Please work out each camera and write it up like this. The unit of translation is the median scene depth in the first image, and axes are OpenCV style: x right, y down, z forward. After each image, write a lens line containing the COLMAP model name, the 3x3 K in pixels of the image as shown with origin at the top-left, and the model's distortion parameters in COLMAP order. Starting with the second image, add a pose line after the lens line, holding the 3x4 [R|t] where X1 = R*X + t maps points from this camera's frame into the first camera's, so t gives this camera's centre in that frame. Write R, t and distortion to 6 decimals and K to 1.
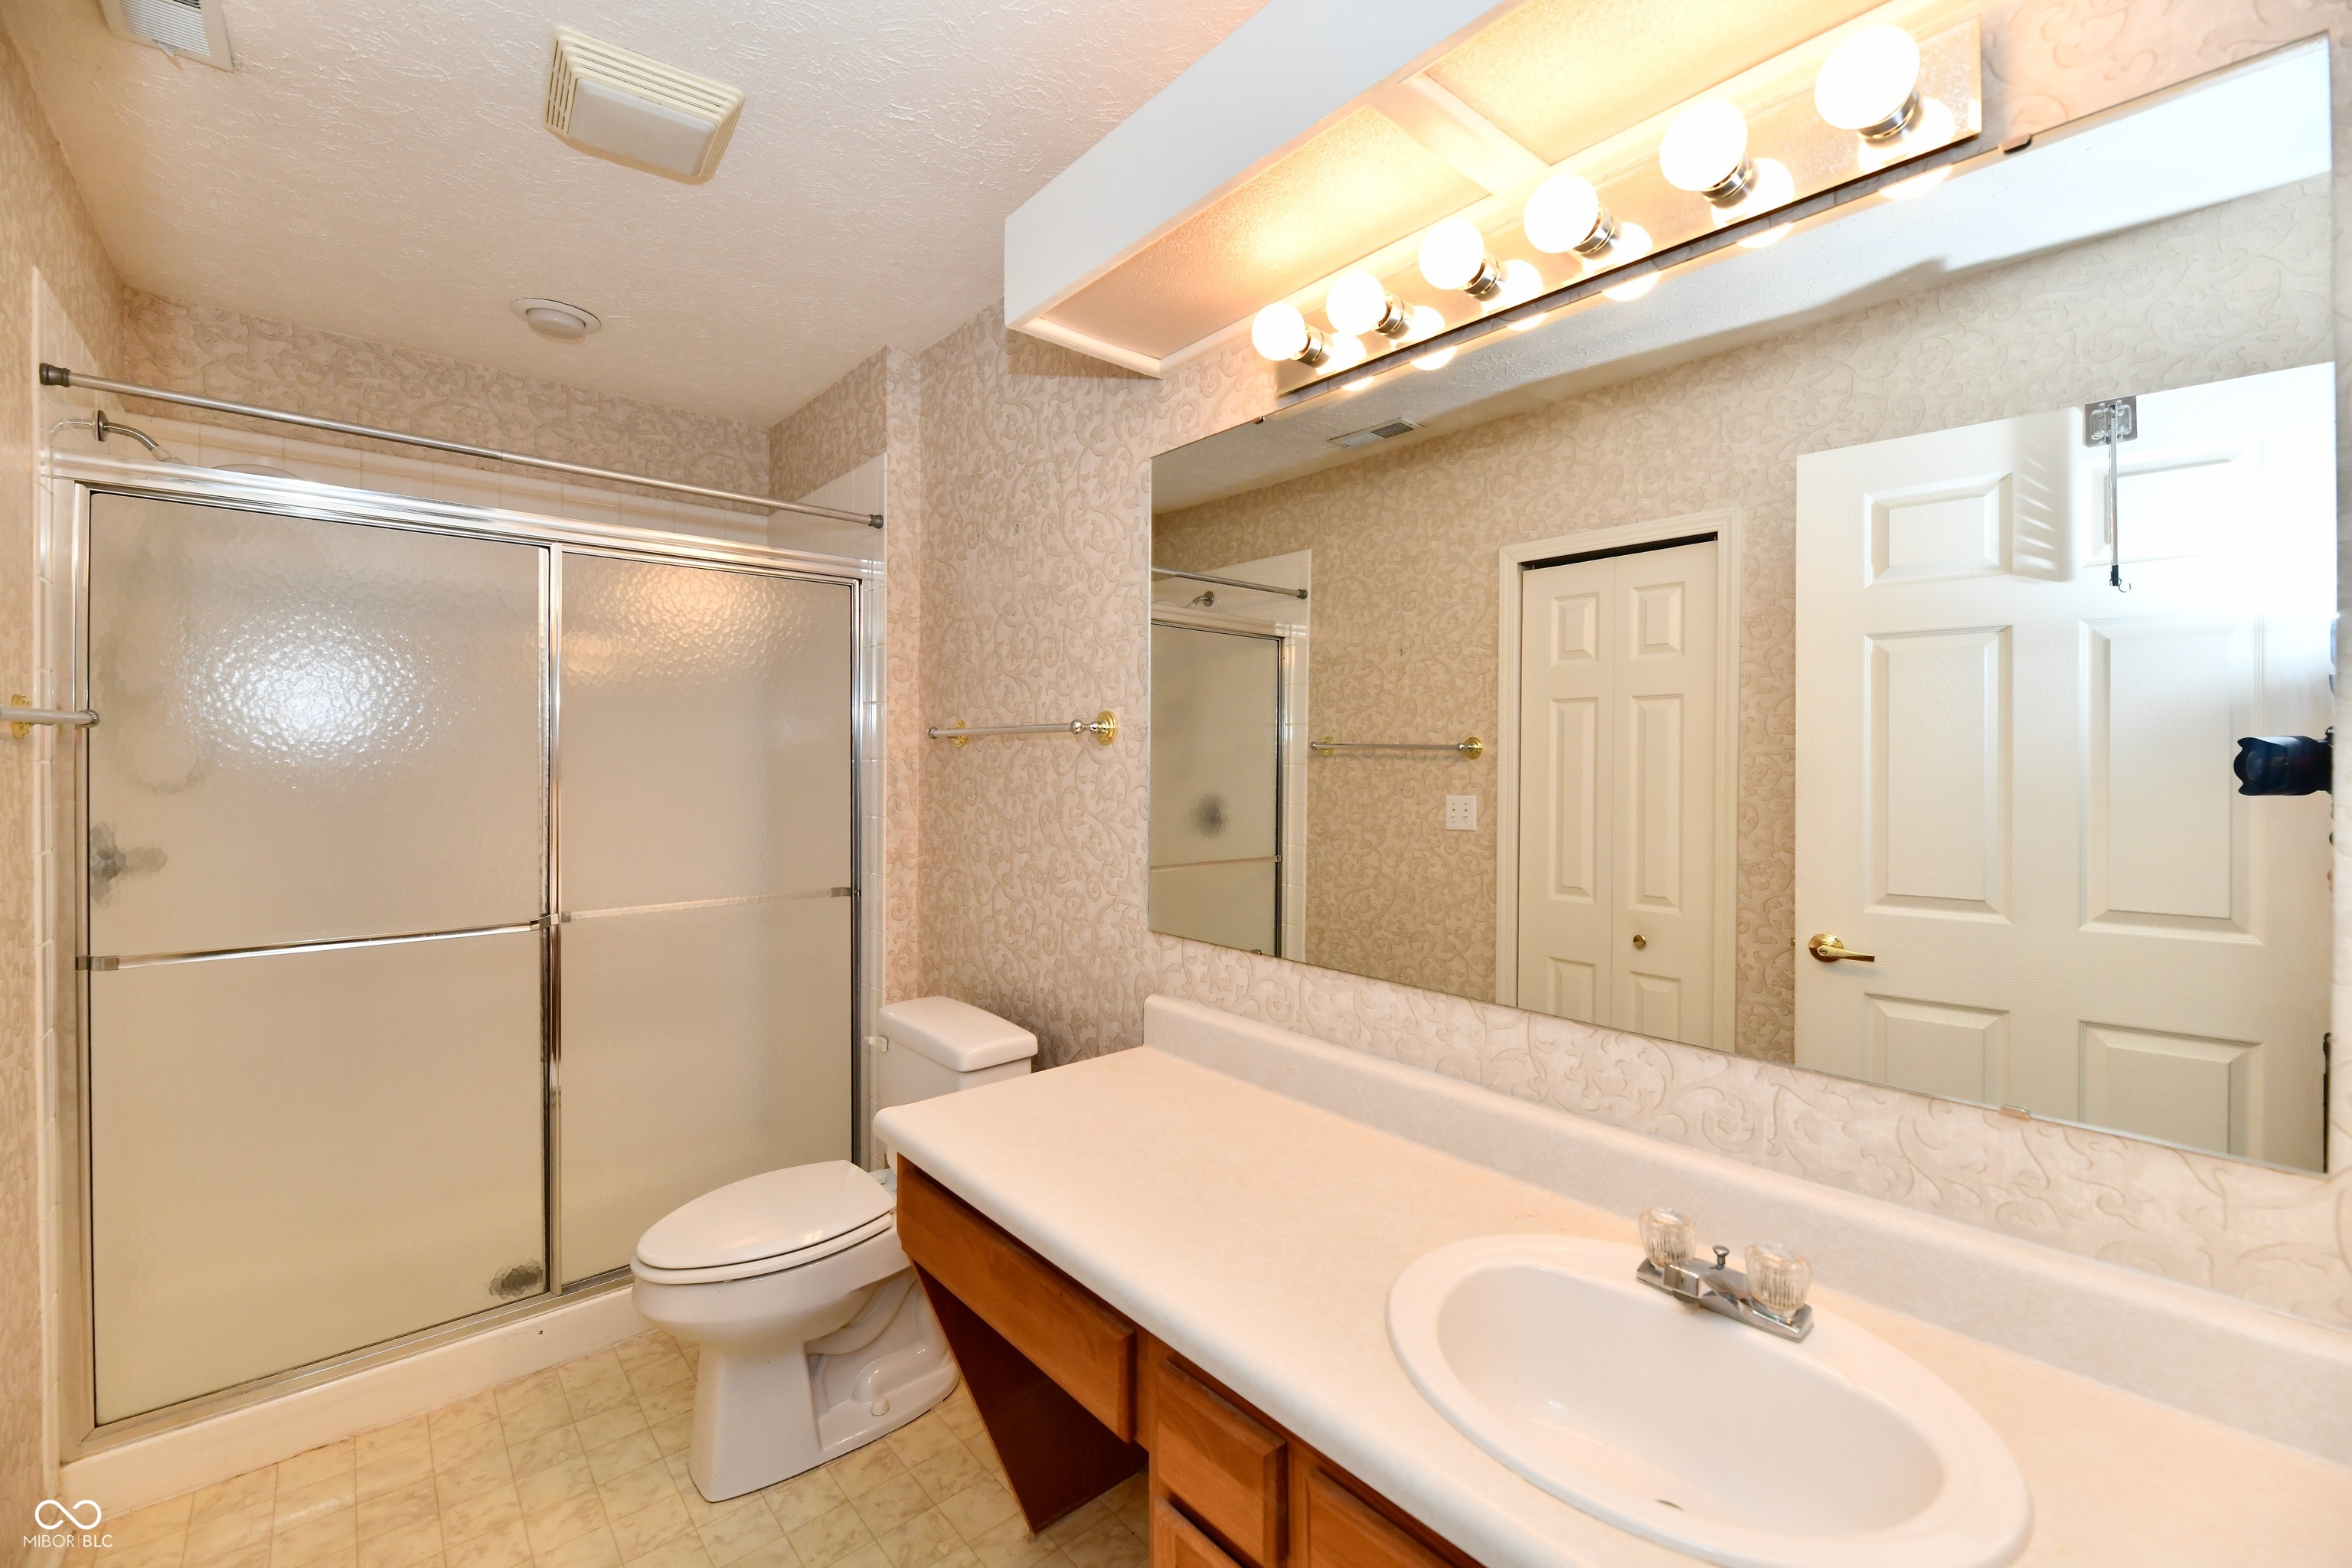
lens RADIAL K [[967.0, 0, 1170.0], [0, 967.0, 762.4], [0, 0, 1]] dist [-0.003624, -0.002304]
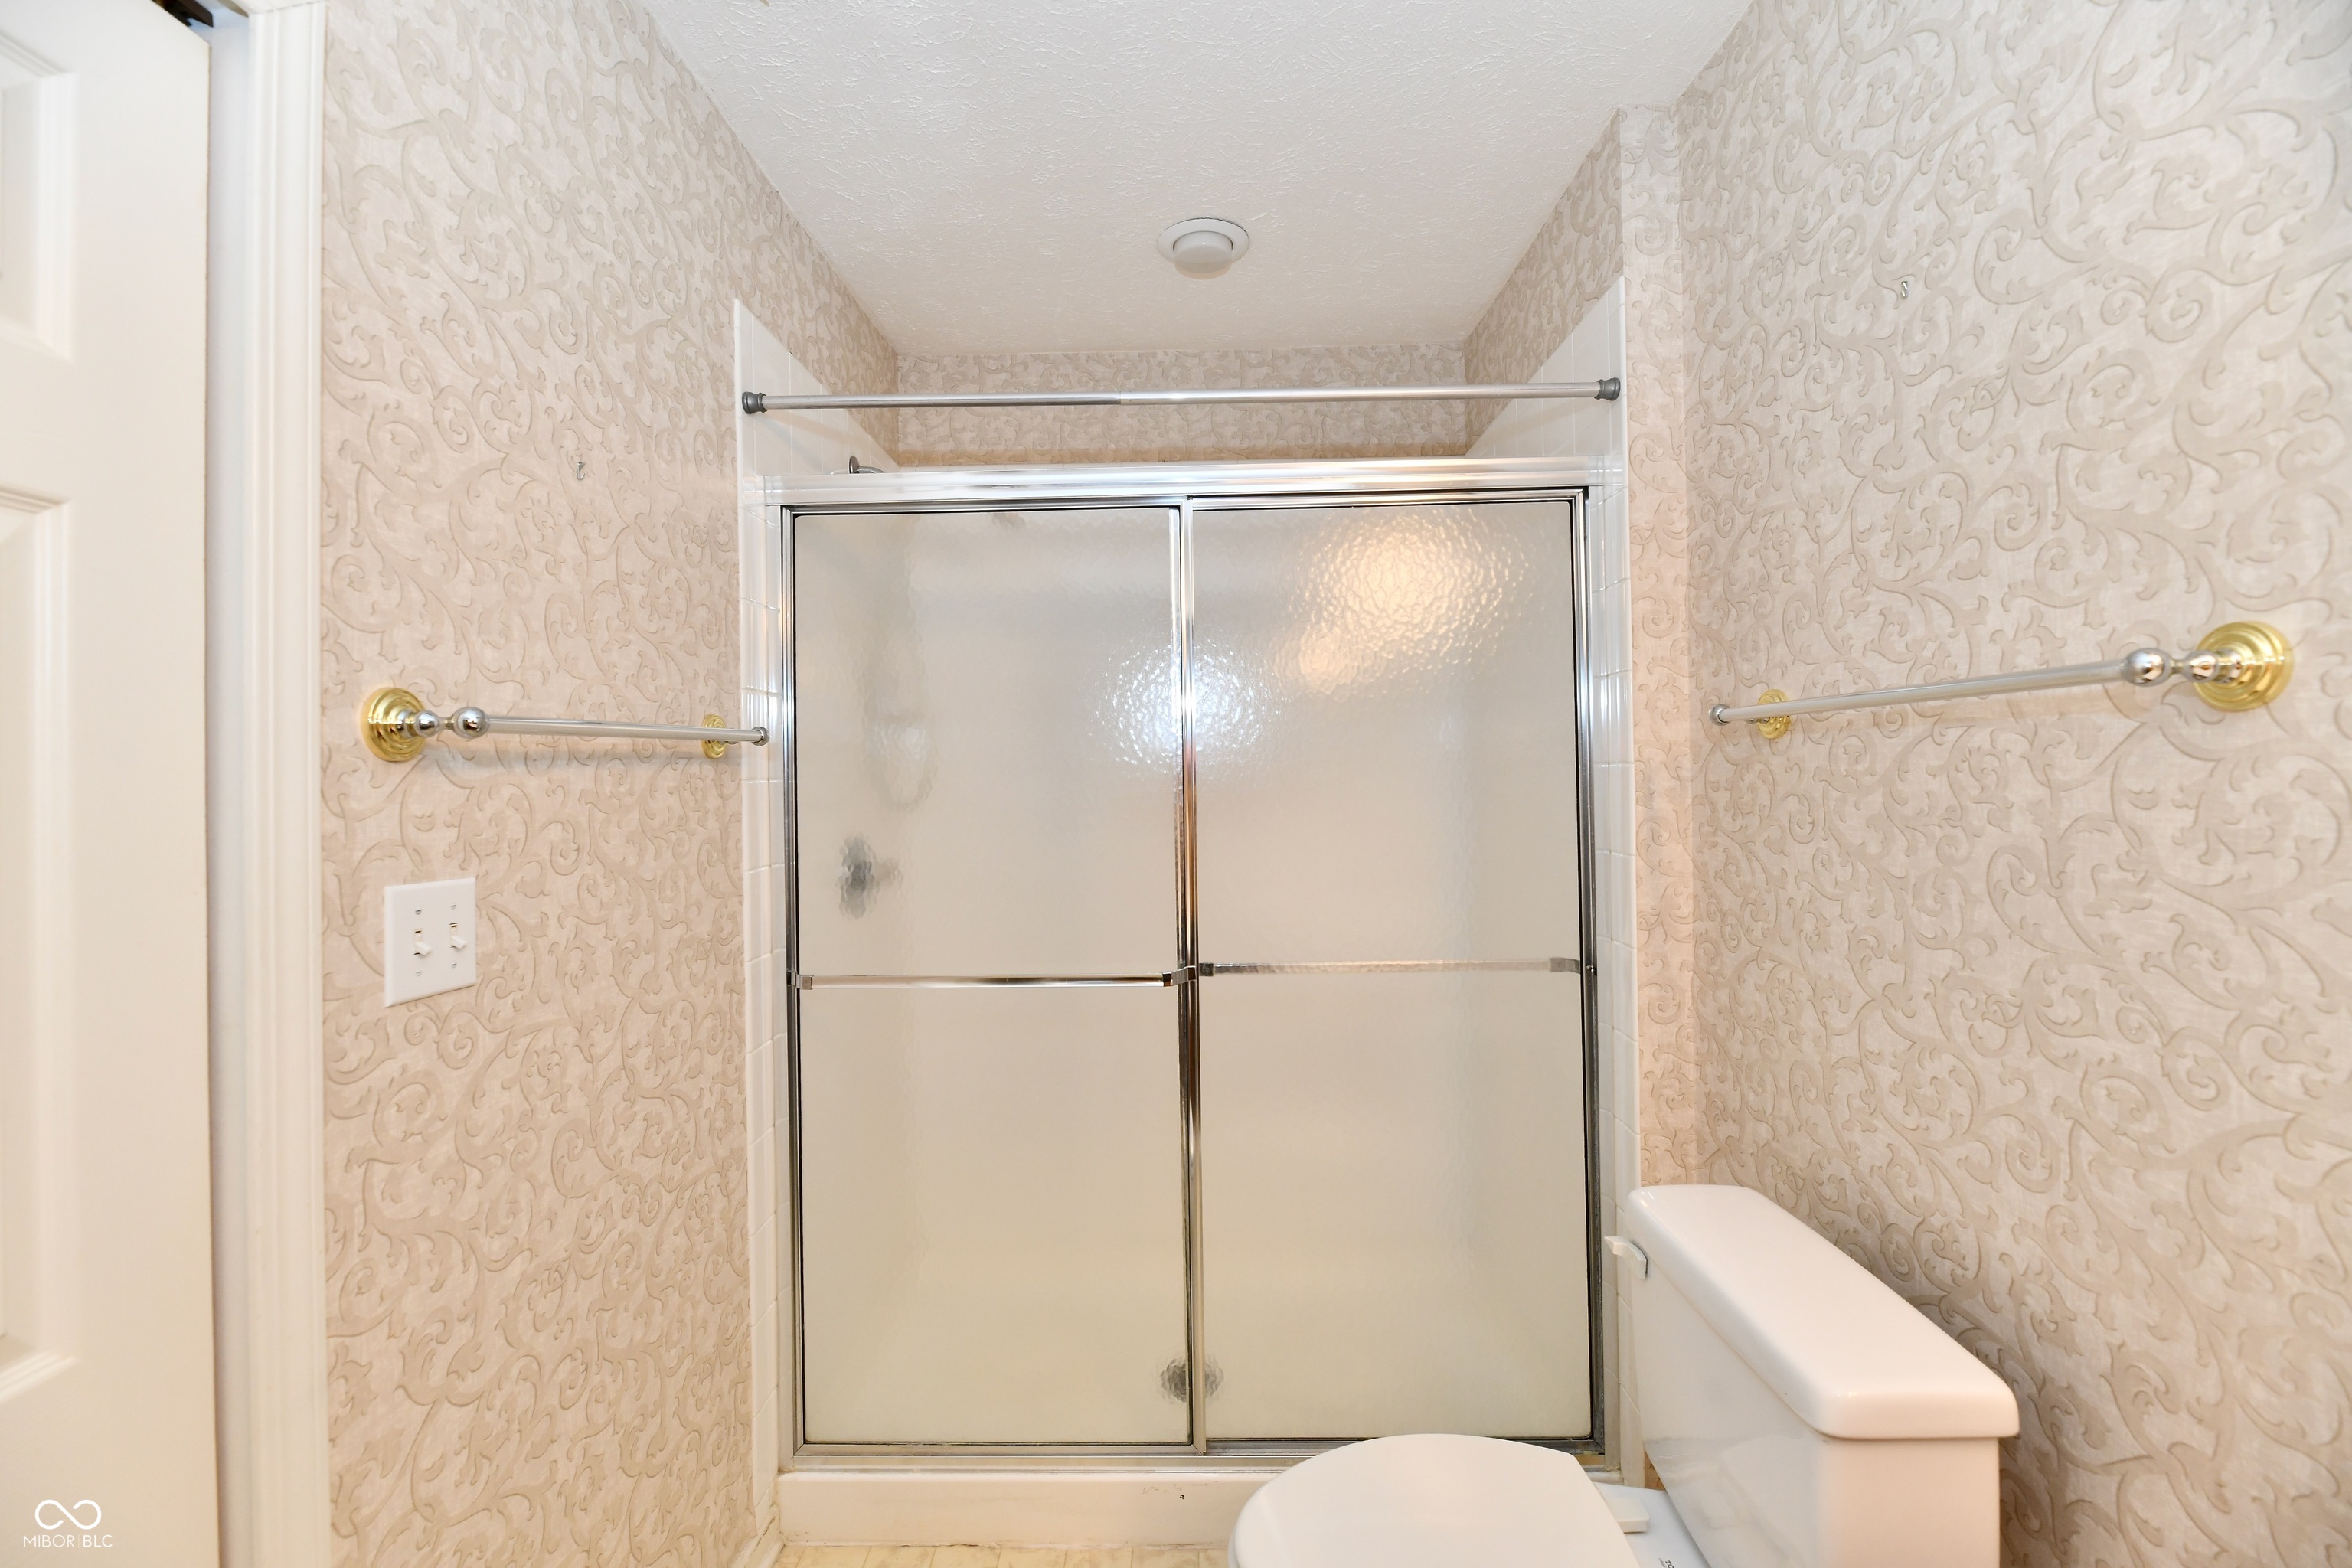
lens RADIAL K [[967.0, 0, 1168.0], [0, 967.0, 764.6], [0, 0, 1]] dist [-0.003624, -0.002304]
pose [[0.741826, -0.020557, -0.670277, -0.104338], [0.015334, 0.999789, -0.013691, 0.001786], [0.670417, -0.000121, 0.741985, 0.354457]]
